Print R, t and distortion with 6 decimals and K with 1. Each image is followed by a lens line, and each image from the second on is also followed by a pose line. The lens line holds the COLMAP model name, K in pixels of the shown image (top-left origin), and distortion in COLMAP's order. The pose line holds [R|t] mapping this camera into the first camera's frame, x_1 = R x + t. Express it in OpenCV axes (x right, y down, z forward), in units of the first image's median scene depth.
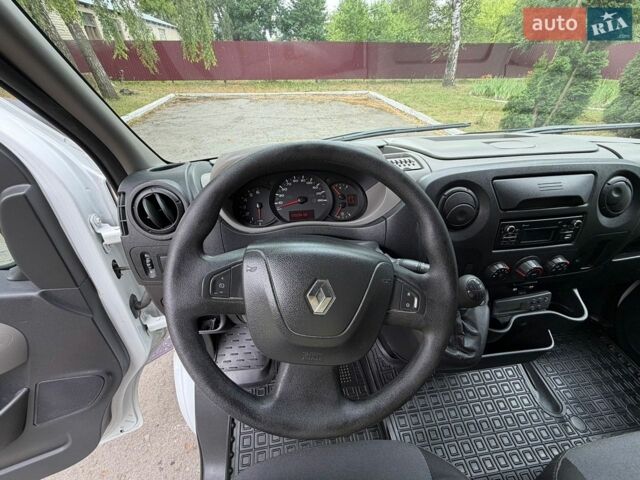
lens RADIAL K [[253.9, 0, 320.0], [0, 253.9, 240.0], [0, 0, 1]] dist [0.000501, 0.000374]
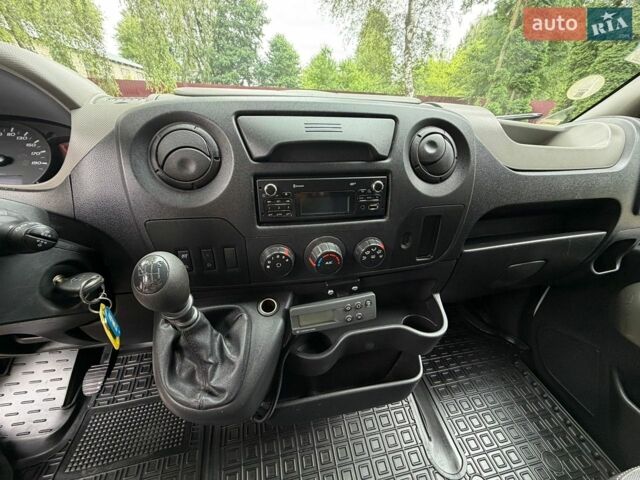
lens RADIAL K [[253.9, 0, 320.0], [0, 253.9, 240.0], [0, 0, 1]] dist [0.000501, 0.000374]
pose [[0.996499, -0.006265, 0.083365, 0.597315], [0.017760, 0.990290, -0.137875, 0.131200], [-0.081692, 0.138873, 0.986935, 0.259733]]
